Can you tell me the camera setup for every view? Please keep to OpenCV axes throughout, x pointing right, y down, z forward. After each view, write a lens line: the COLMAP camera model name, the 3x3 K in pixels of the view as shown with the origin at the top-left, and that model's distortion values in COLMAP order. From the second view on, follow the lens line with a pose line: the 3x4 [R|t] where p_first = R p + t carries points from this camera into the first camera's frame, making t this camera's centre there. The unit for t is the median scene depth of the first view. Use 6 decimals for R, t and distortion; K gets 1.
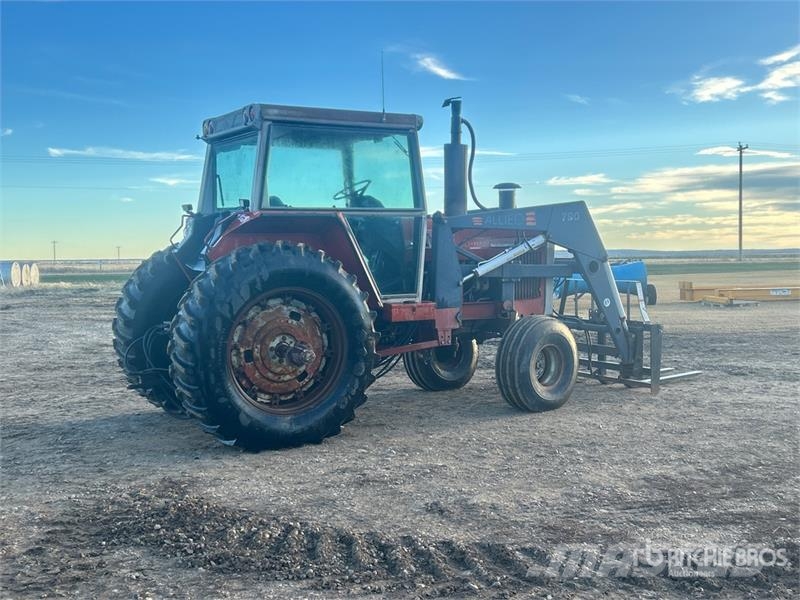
lens RADIAL K [[926.9, 0, 402.6], [0, 926.9, 301.9], [0, 0, 1]] dist [0.127450, -0.021135]
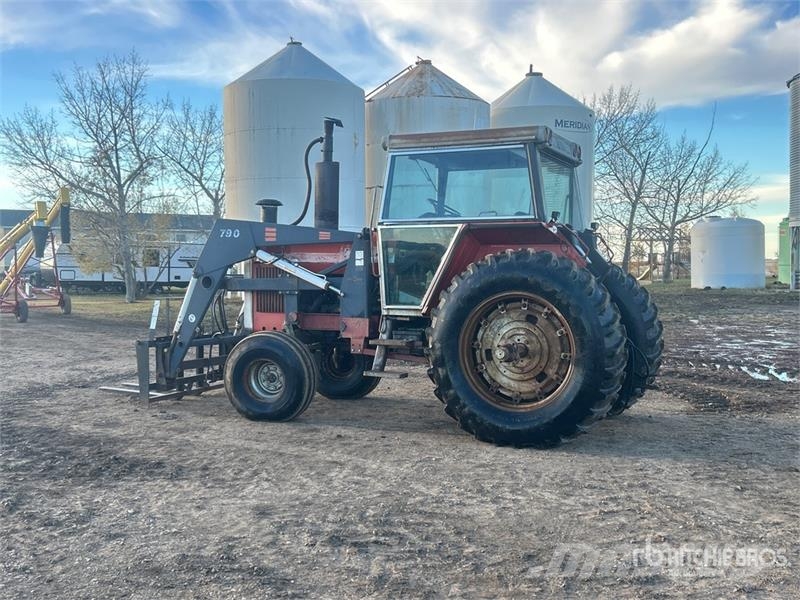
lens RADIAL K [[880.9, 0, 401.6], [0, 880.9, 301.1], [0, 0, 1]] dist [0.127359, -0.039013]
pose [[-0.550838, -0.020994, 0.834348, -0.859208], [0.054650, 0.996631, 0.061157, -0.076814], [-0.832821, 0.079285, -0.547834, 1.568024]]
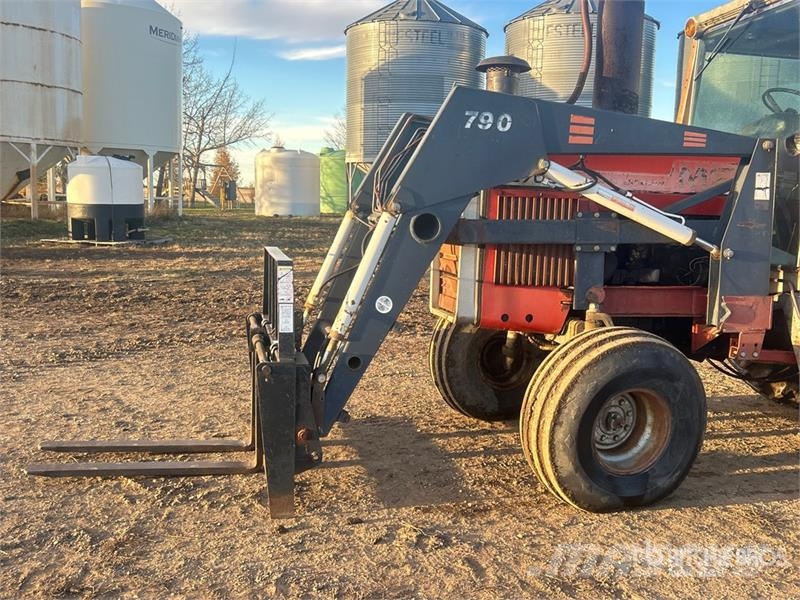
lens RADIAL K [[779.3, 0, 401.4], [0, 779.3, 310.1], [0, 0, 1]] dist [0.033481, -0.014751]
pose [[-0.948271, -0.061835, 0.311381, 0.027631], [-0.001397, 0.981650, 0.190686, -0.083605], [-0.317458, 0.180387, -0.930957, 1.589893]]
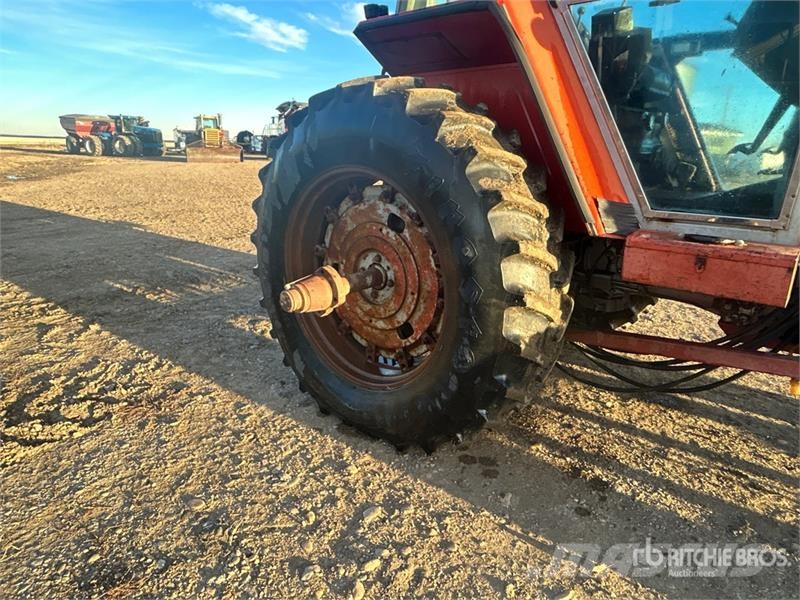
lens RADIAL K [[507.4, 0, 398.0], [0, 507.4, 298.6], [0, 0, 1]] dist [-0.000498, -0.002481]
pose [[0.307819, 0.287583, -0.906942, 0.140165], [-0.076346, 0.957618, 0.277740, -0.021028], [0.948377, -0.016252, 0.316729, 0.756868]]
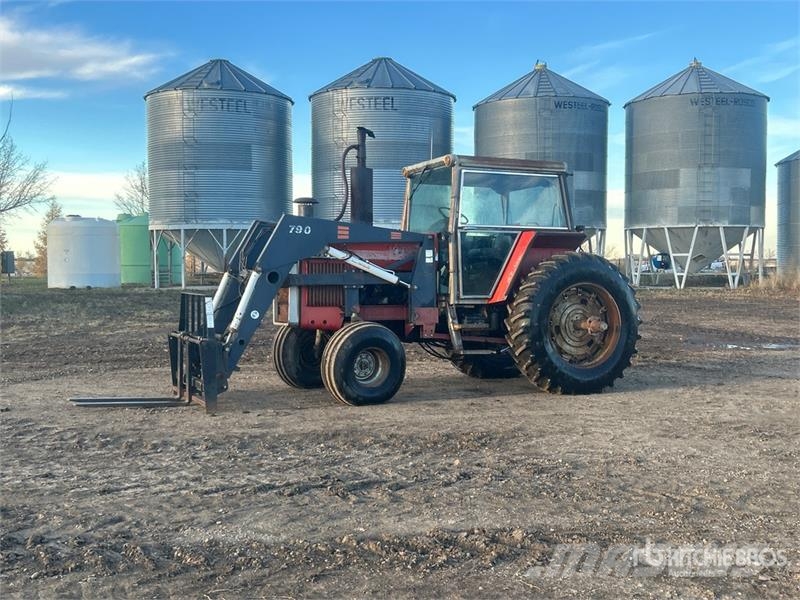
lens RADIAL K [[926.9, 0, 402.6], [0, 926.9, 301.9], [0, 0, 1]] dist [0.127450, -0.021135]
pose [[-0.994534, 0.001772, 0.104399, -0.116169], [0.011319, 0.995793, 0.090934, -0.117067], [-0.103798, 0.091619, -0.990370, 2.256287]]
